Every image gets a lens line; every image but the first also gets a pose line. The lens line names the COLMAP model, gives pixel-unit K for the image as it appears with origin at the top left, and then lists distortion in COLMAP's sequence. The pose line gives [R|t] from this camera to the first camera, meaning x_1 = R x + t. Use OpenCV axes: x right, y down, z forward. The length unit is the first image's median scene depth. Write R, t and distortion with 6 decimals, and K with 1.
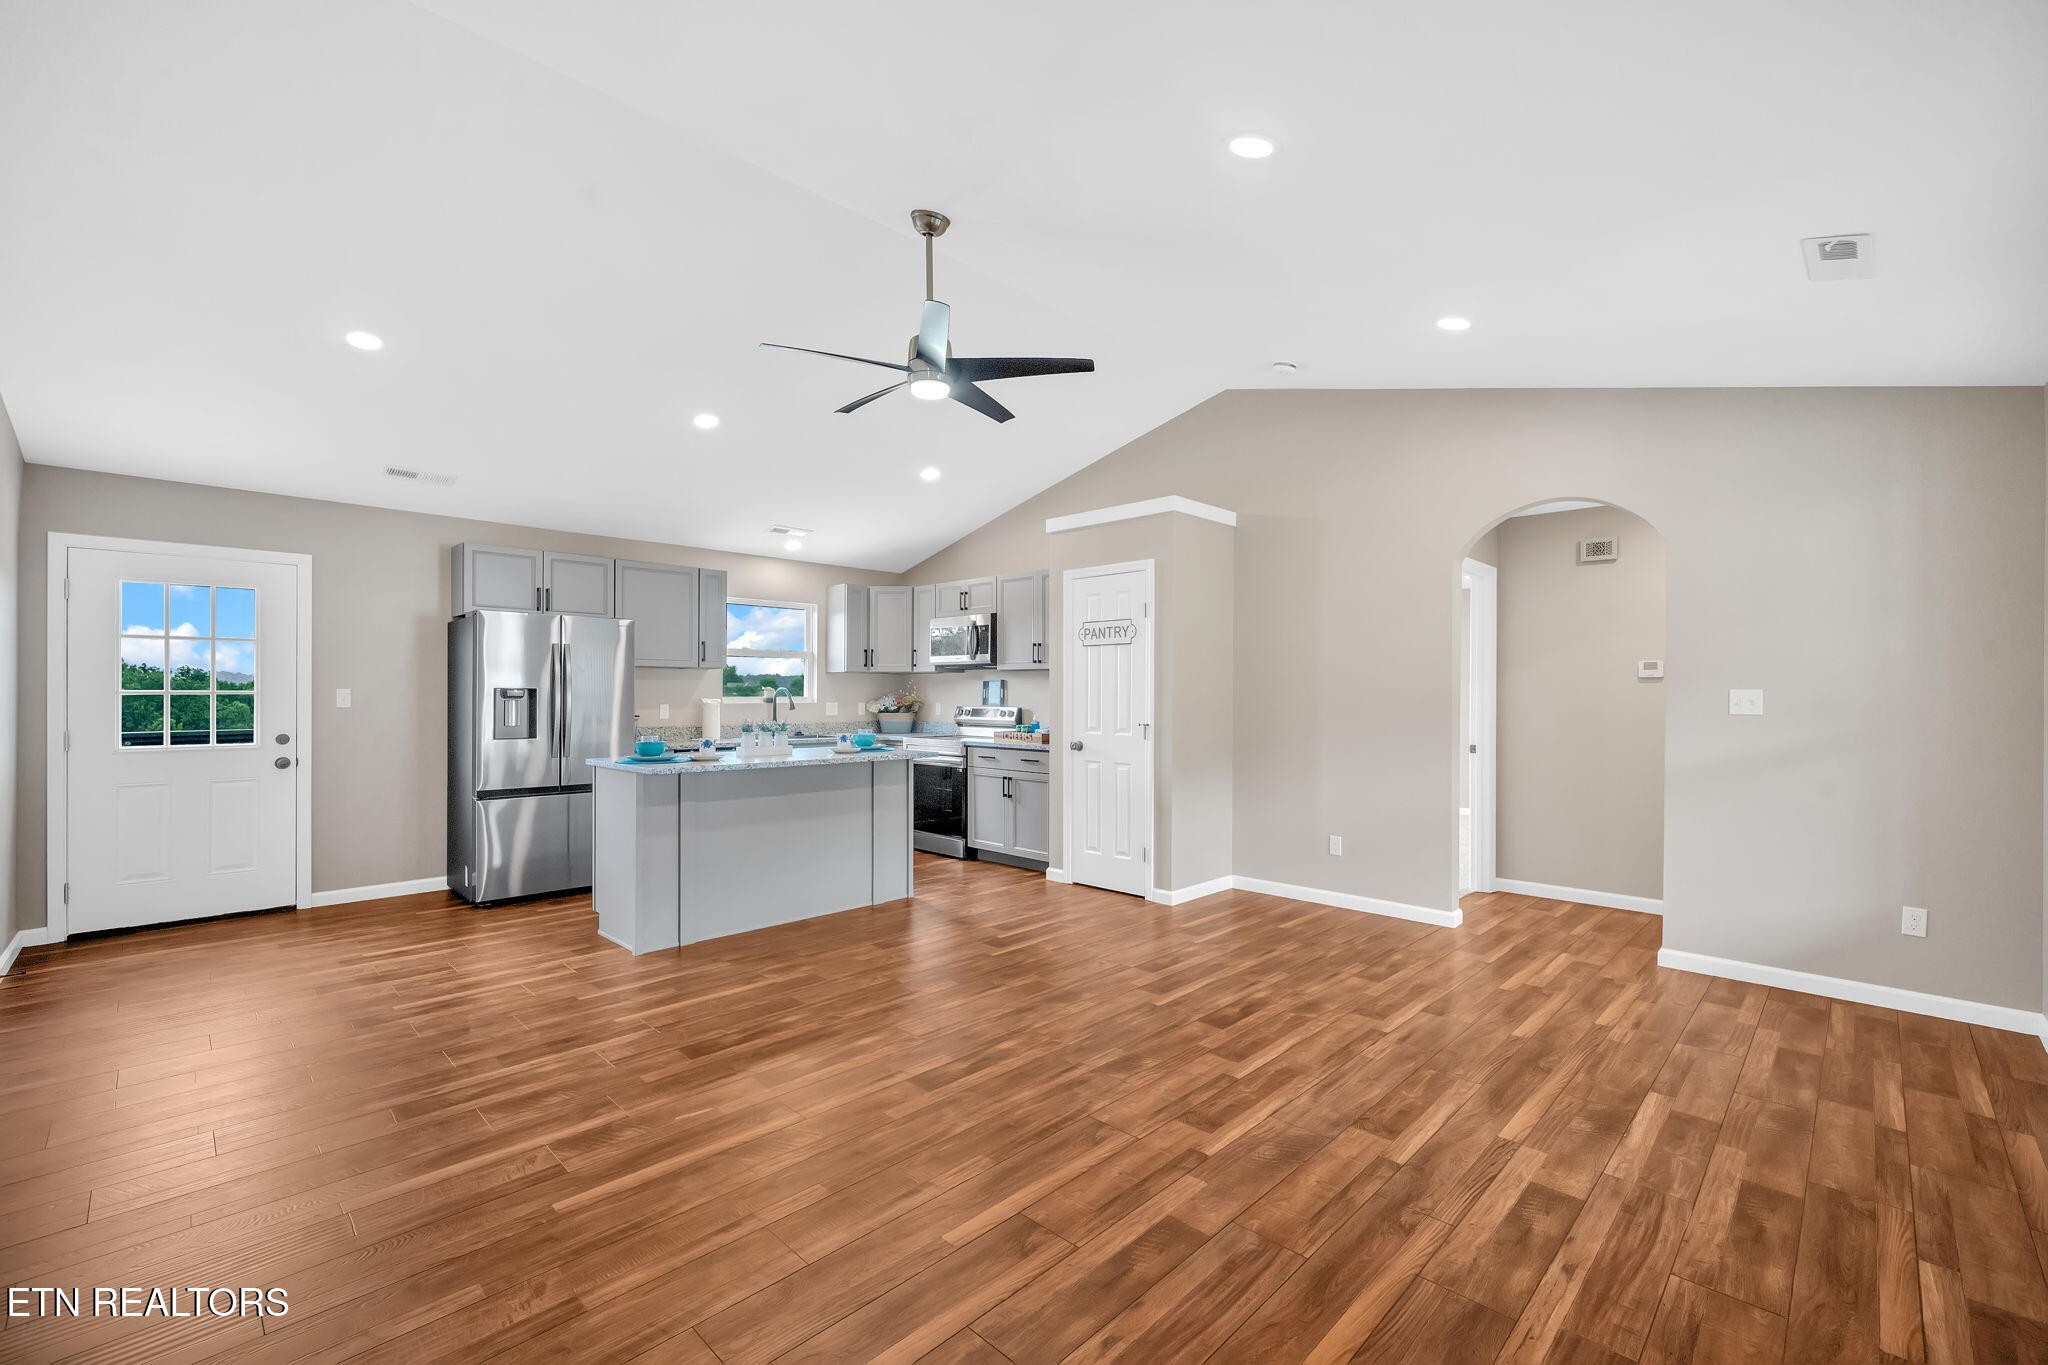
lens RADIAL K [[852.9, 0, 1023.8], [0, 852.9, 700.4], [0, 0, 1]] dist [-0.006248, 0.000039]
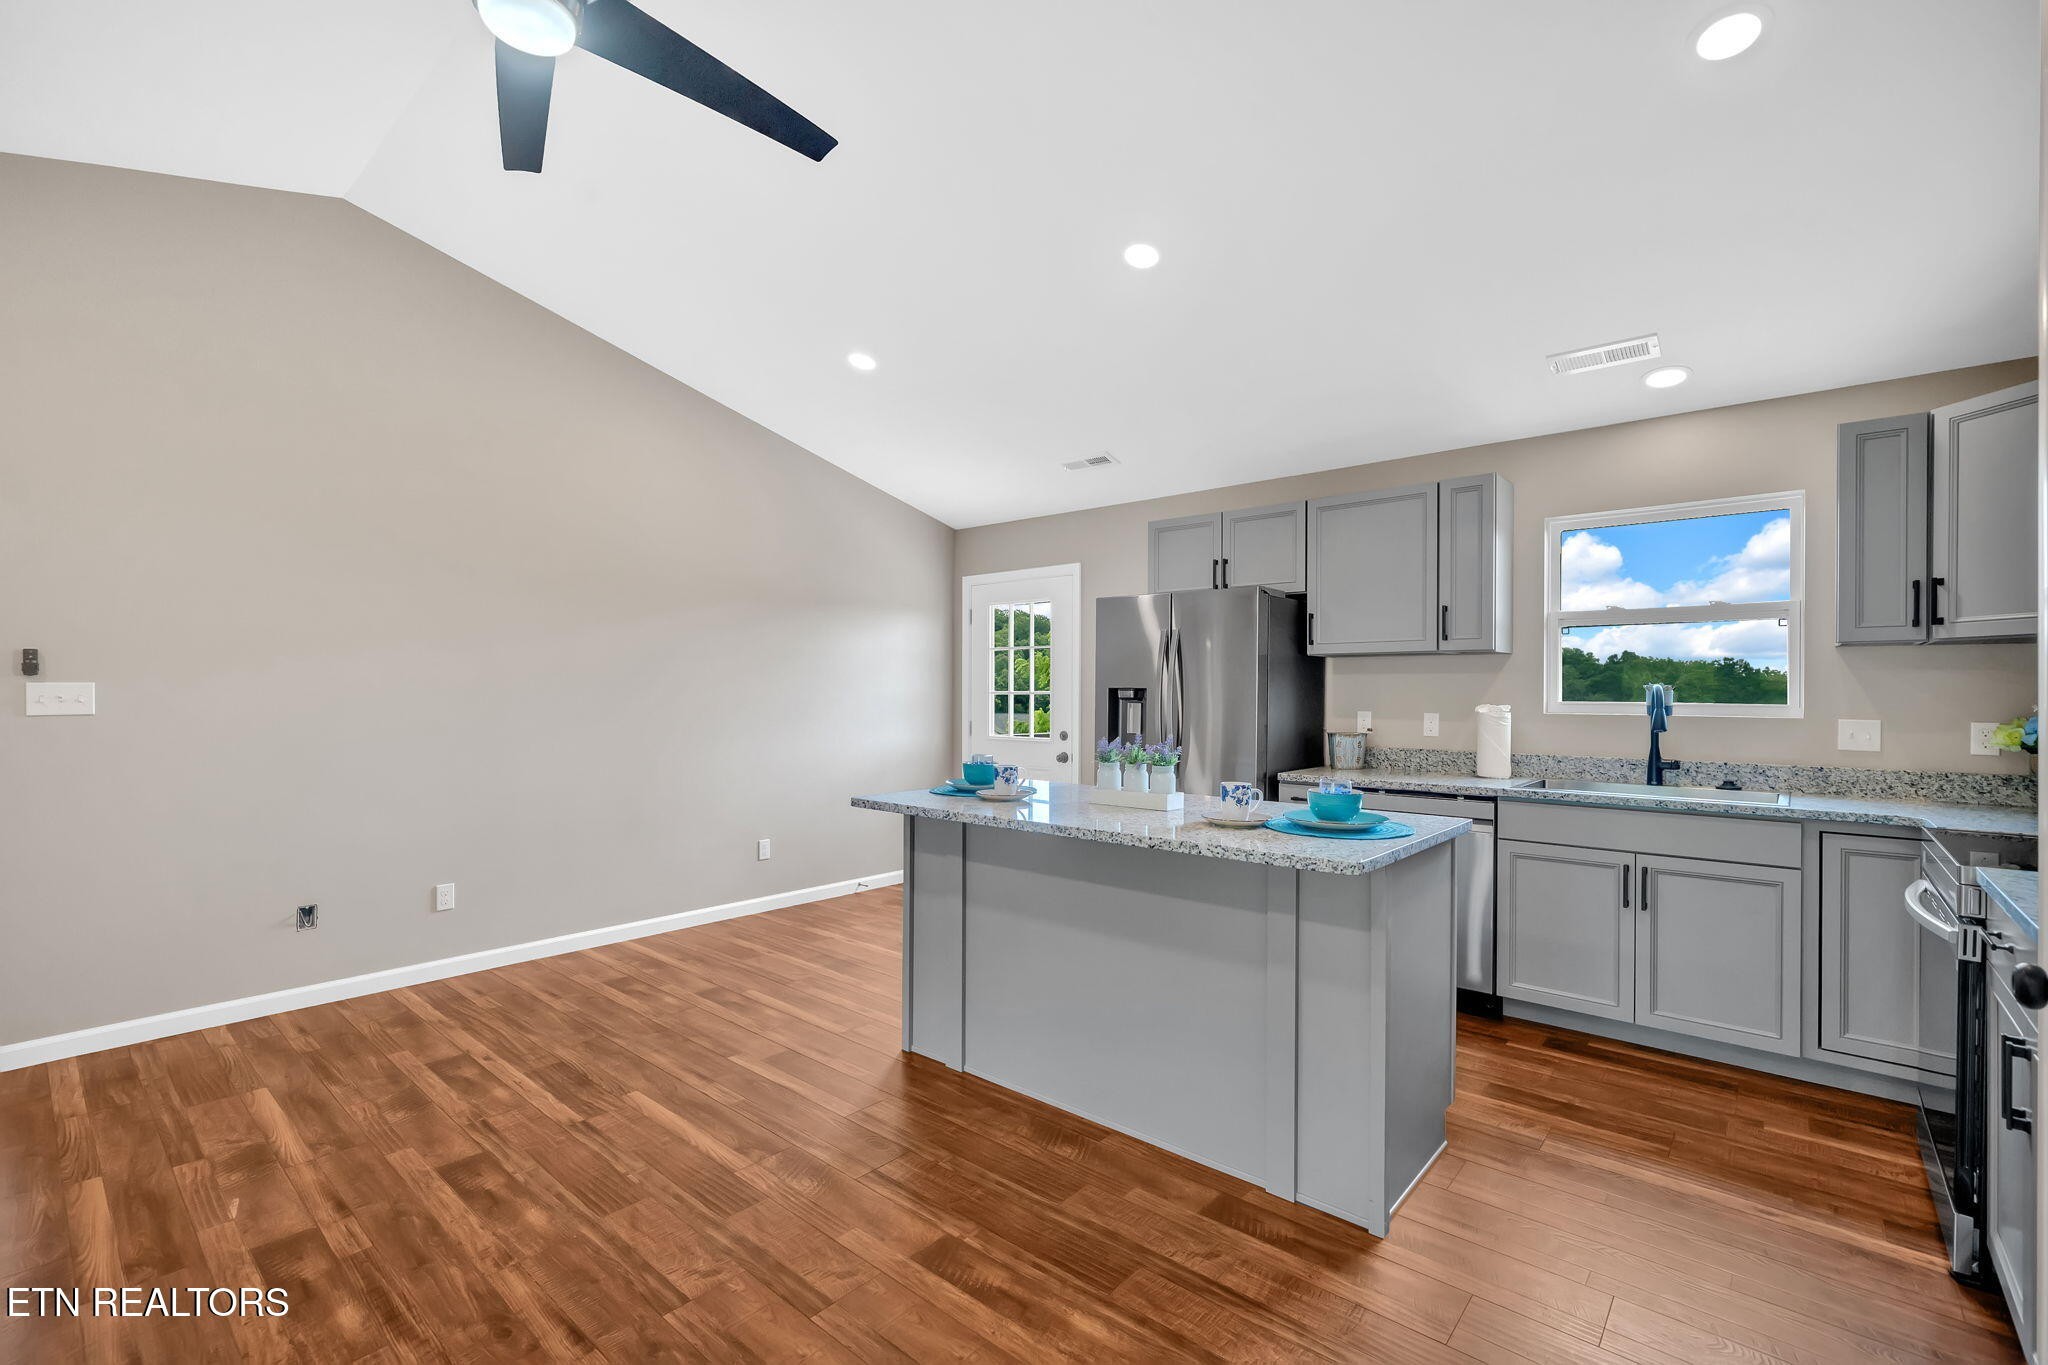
lens RADIAL K [[885.3, 0, 1008.1], [0, 885.3, 701.8], [0, 0, 1]] dist [-0.002175, -0.000751]
pose [[0.077210, 0.009343, -0.996971, 0.291596], [-0.011596, 0.999897, 0.008472, -0.007795], [0.996947, 0.010907, 0.077310, 0.961003]]
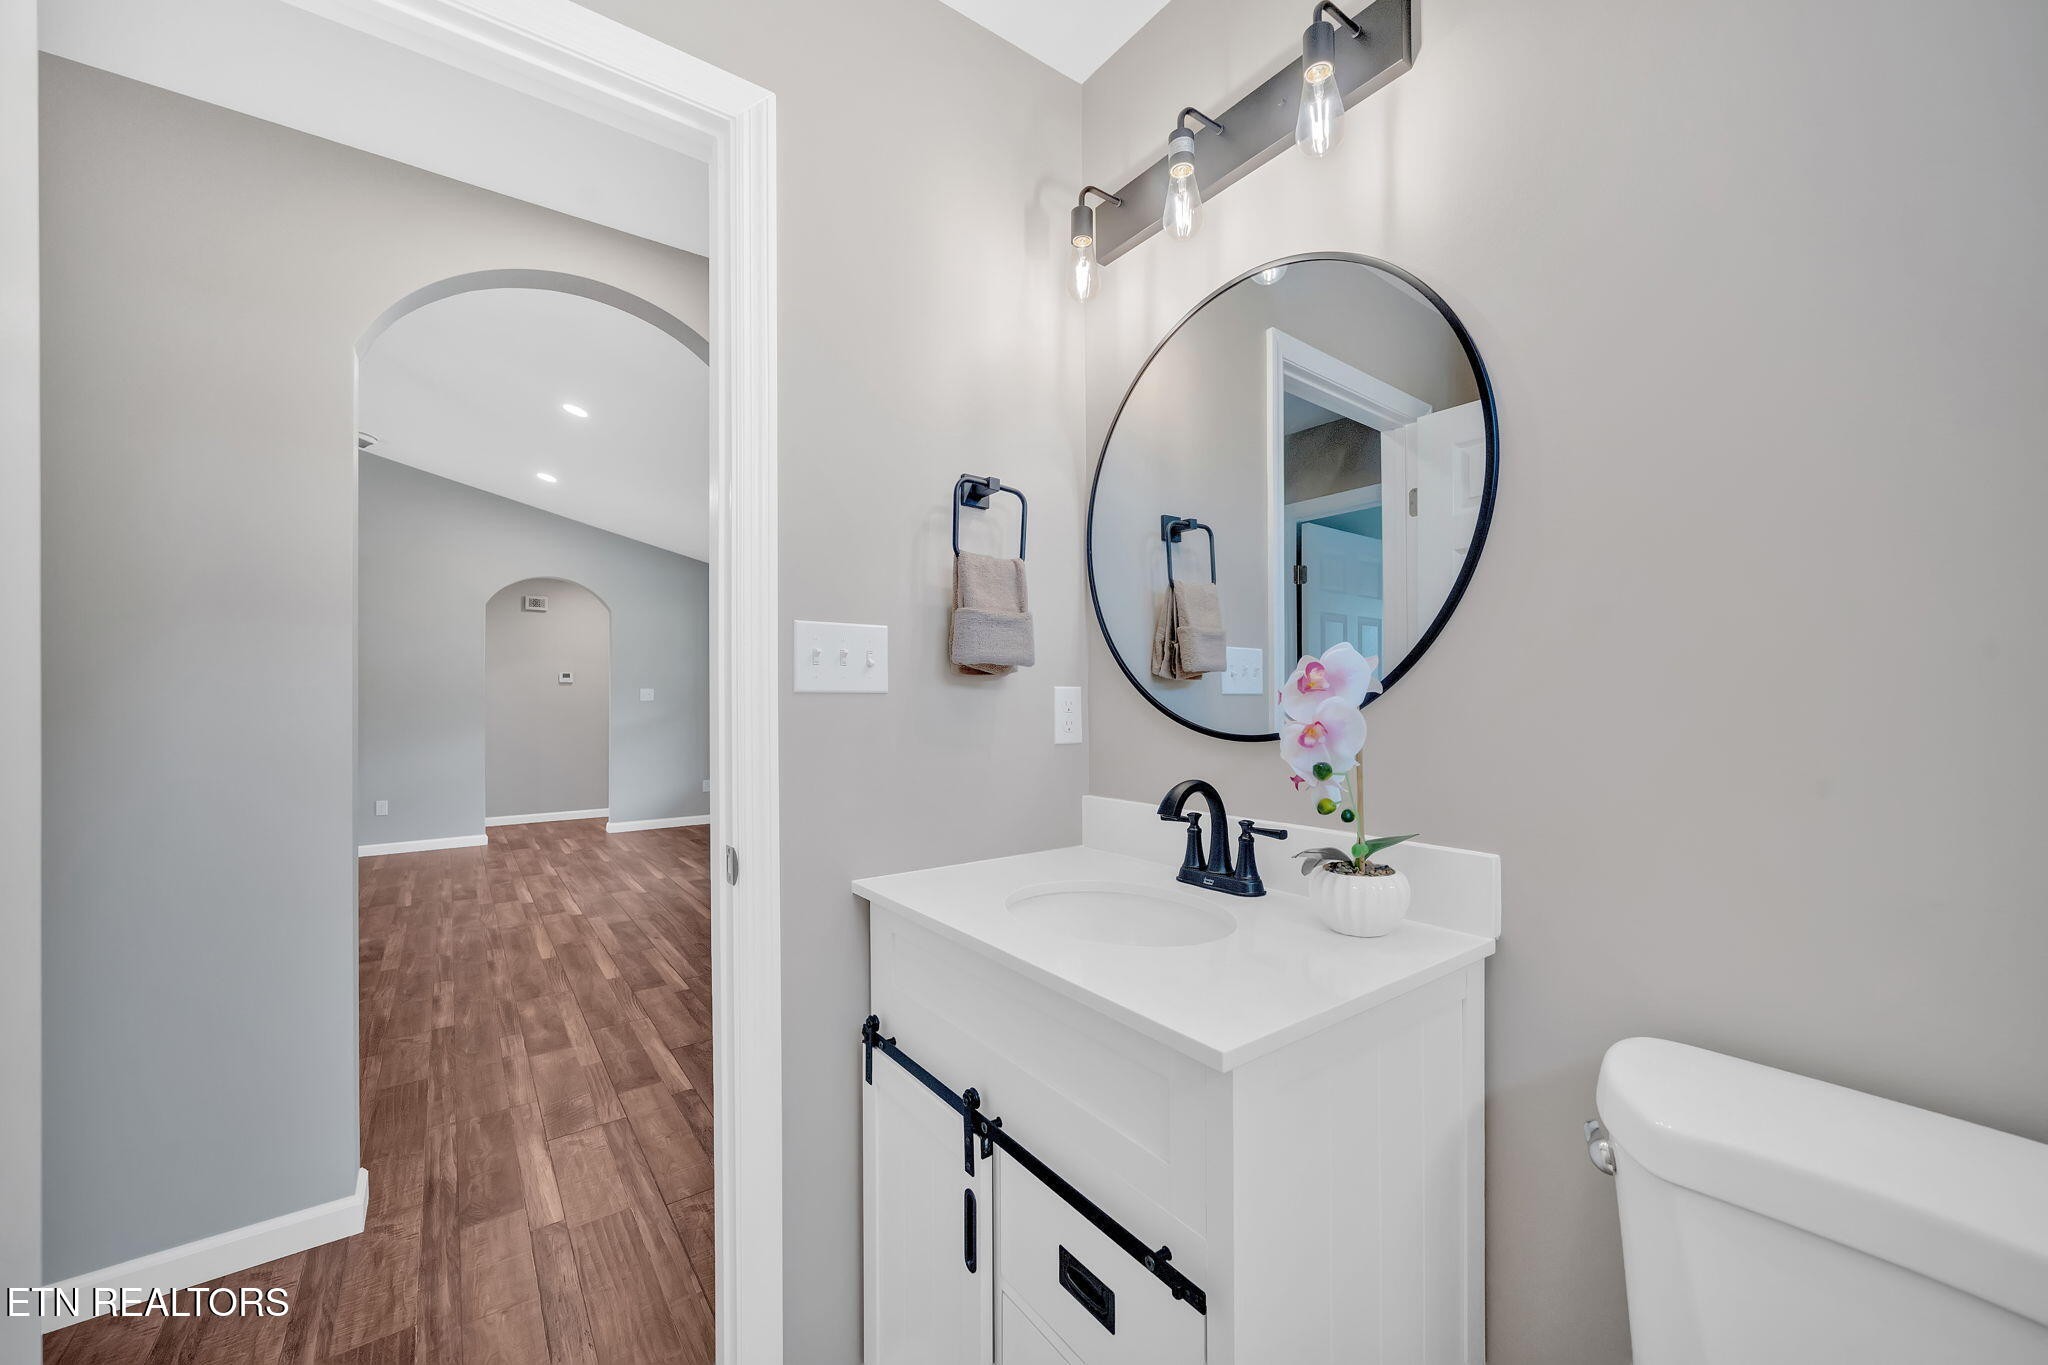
lens RADIAL K [[807.4, 0, 1033.4], [0, 807.4, 693.2], [0, 0, 1]] dist [0.004215, 0.000139]
pose [[0.142495, 0.006895, 0.989771, -1.367910], [0.014806, 0.999849, -0.009097, 0.041864], [-0.989685, 0.015951, 0.142372, -0.299961]]
